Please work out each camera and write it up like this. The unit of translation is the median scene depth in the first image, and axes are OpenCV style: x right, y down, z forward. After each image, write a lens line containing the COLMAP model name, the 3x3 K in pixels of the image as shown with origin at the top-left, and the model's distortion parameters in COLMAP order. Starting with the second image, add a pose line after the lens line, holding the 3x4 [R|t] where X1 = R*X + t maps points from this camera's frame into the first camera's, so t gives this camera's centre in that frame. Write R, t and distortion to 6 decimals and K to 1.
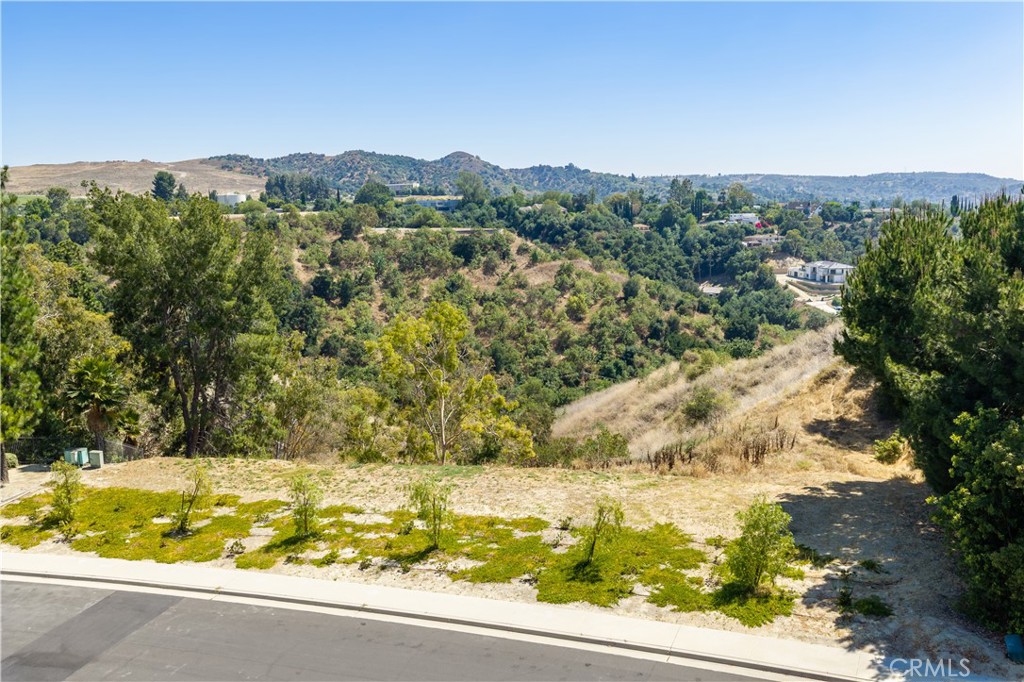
lens RADIAL K [[847.1, 0, 515.6], [0, 847.1, 342.3], [0, 0, 1]] dist [0.026064, -0.053319]
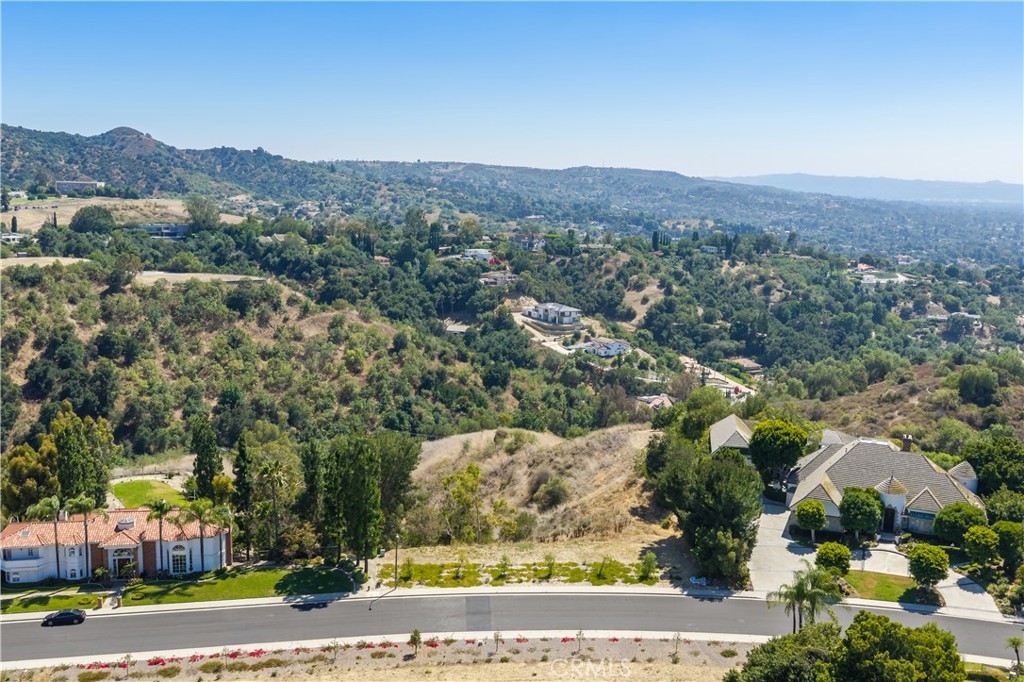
lens RADIAL K [[972.9, 0, 515.7], [0, 972.9, 326.3], [0, 0, 1]] dist [0.036820, -0.089008]
pose [[0.942629, -0.005703, 0.333795, -0.116333], [0.010244, 0.999877, -0.011846, -0.052525], [-0.333686, 0.014586, 0.942571, -0.196766]]
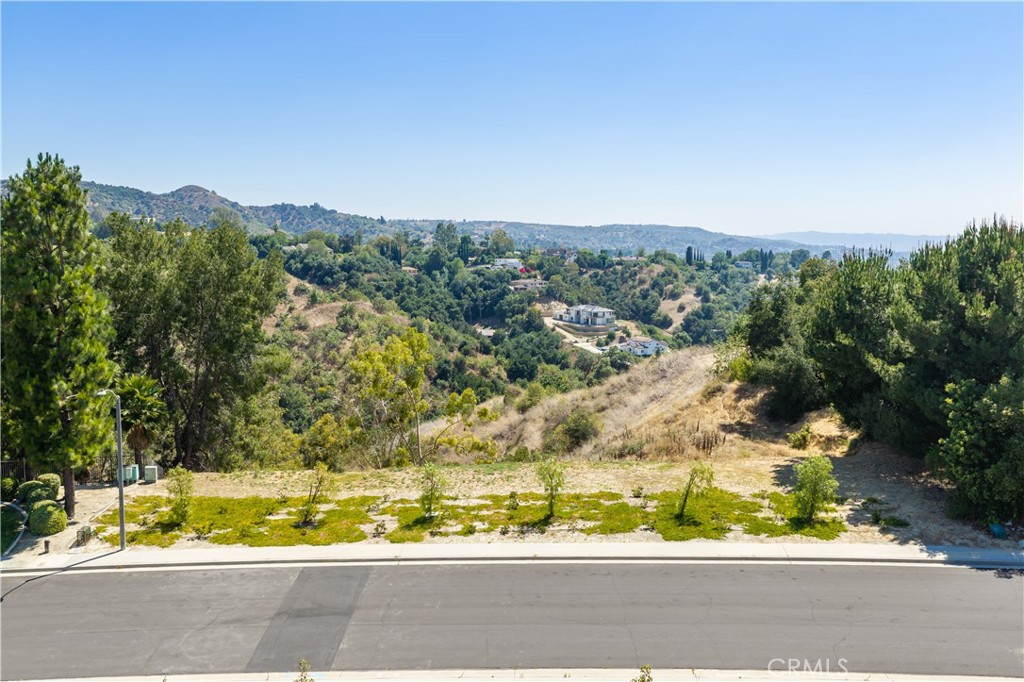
lens RADIAL K [[875.3, 0, 515.6], [0, 875.3, 341.8], [0, 0, 1]] dist [0.031546, -0.070632]
pose [[0.956780, -0.005572, 0.290759, -0.041197], [0.021327, 0.998469, -0.051046, 0.004448], [-0.290029, 0.055040, 0.955434, -0.016771]]
